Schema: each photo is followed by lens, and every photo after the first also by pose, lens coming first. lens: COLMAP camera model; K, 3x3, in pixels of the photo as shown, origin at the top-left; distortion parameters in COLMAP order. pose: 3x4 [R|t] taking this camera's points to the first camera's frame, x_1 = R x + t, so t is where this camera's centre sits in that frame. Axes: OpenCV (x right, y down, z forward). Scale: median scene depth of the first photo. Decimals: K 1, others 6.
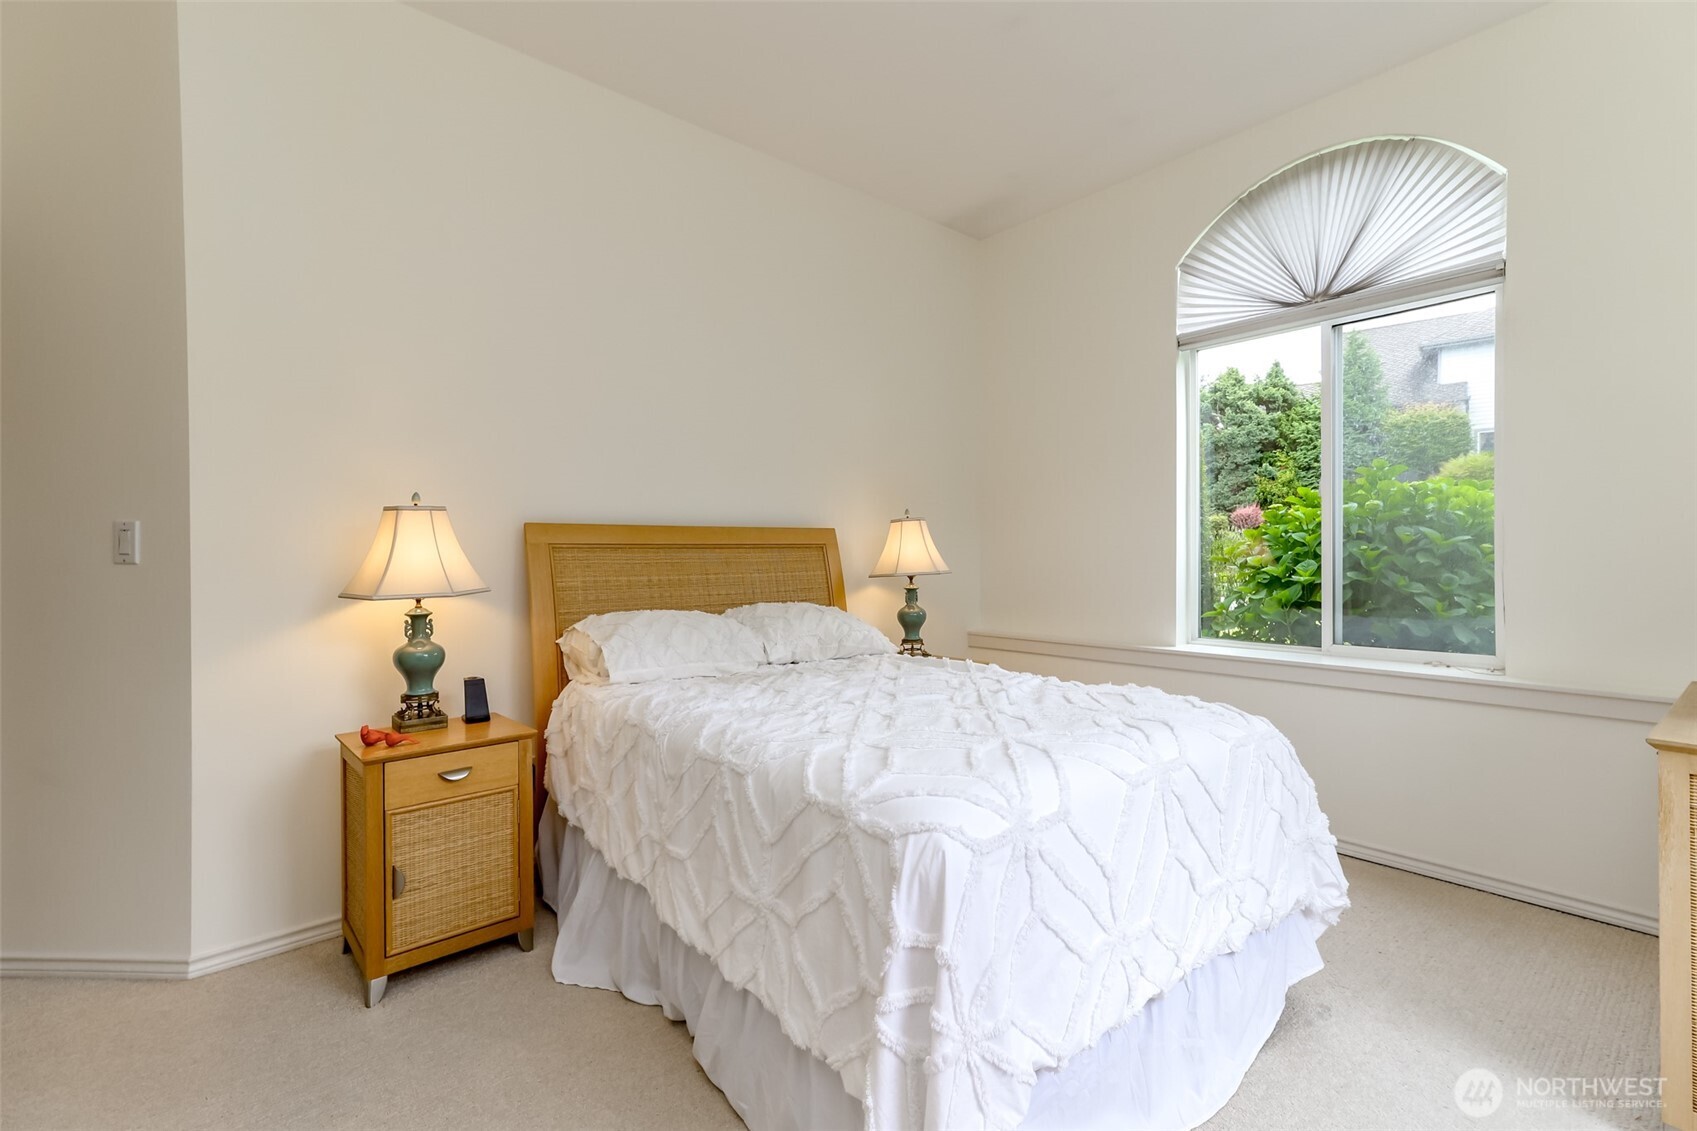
lens RADIAL K [[758.2, 0, 848.5], [0, 758.2, 565.5], [0, 0, 1]] dist [0.016585, -0.000140]
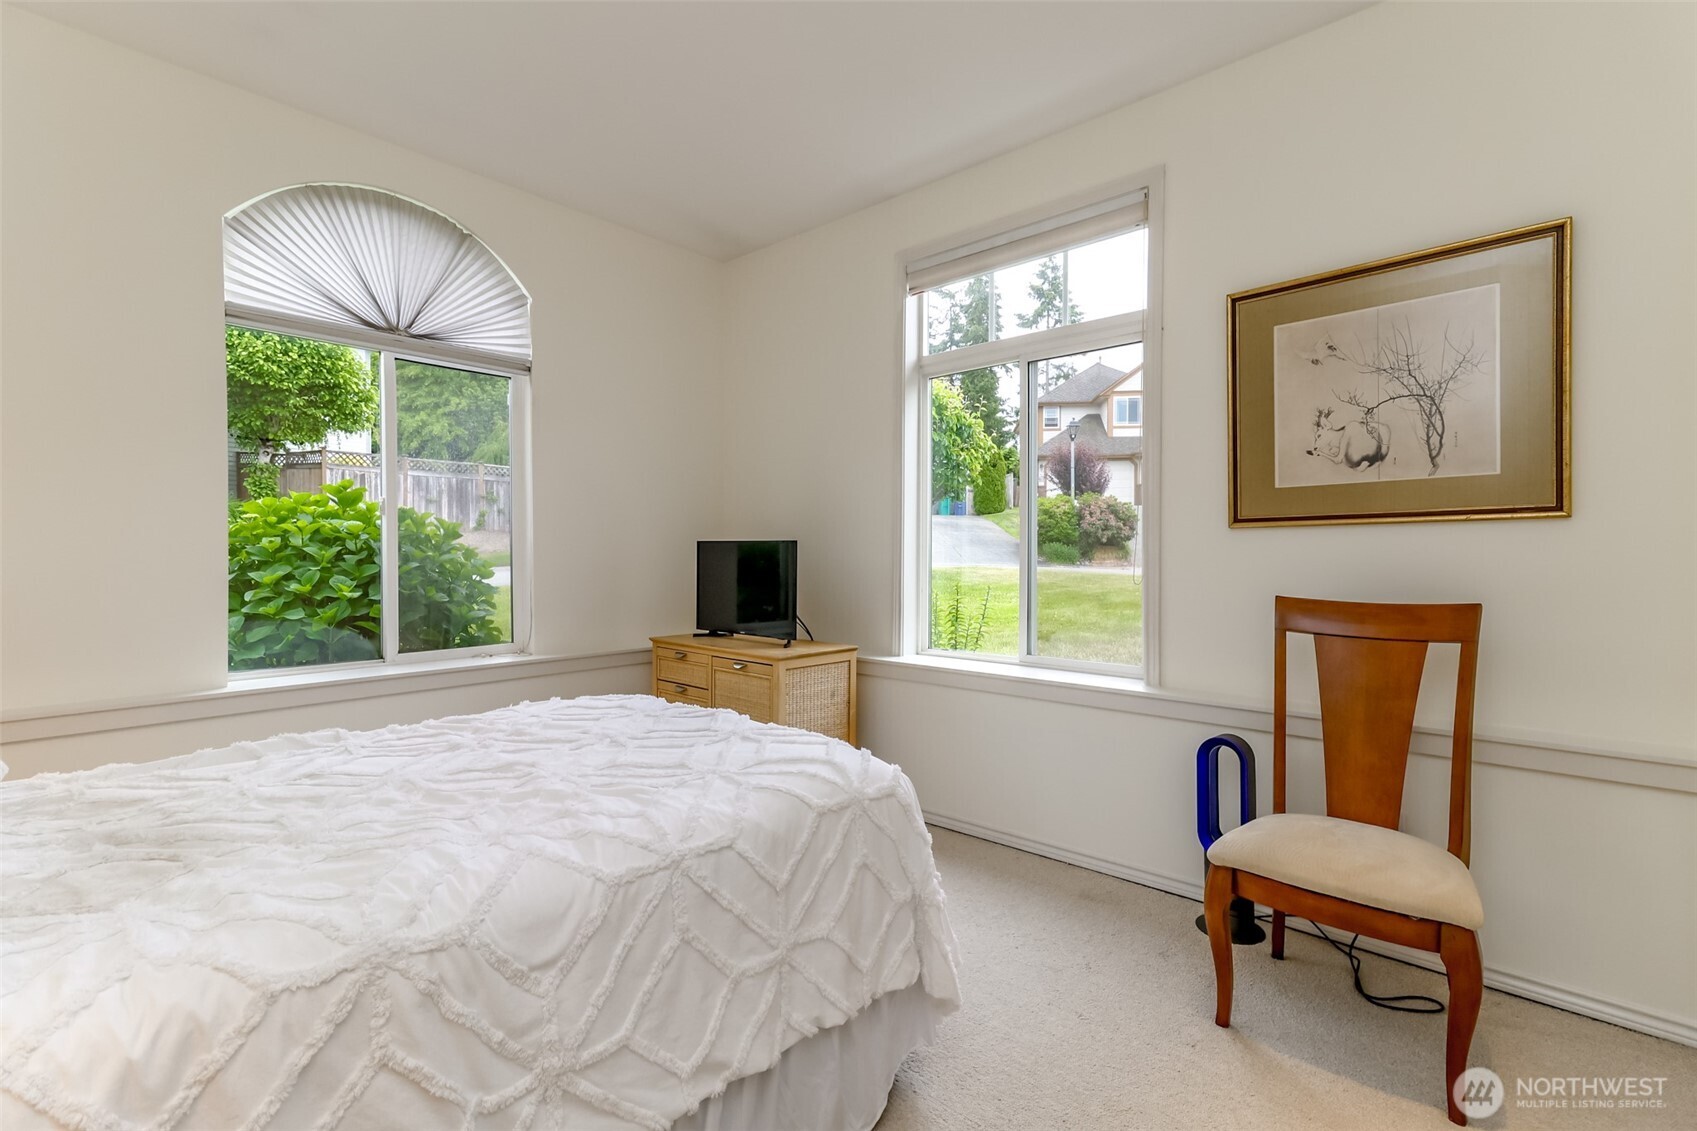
lens RADIAL K [[758.2, 0, 848.5], [0, 758.2, 565.5], [0, 0, 1]] dist [0.016585, -0.000140]
pose [[-0.158788, -0.011371, 0.987247, -0.517183], [0.022874, 0.999623, 0.015193, -0.023364], [-0.987048, 0.024995, -0.158468, 0.531458]]
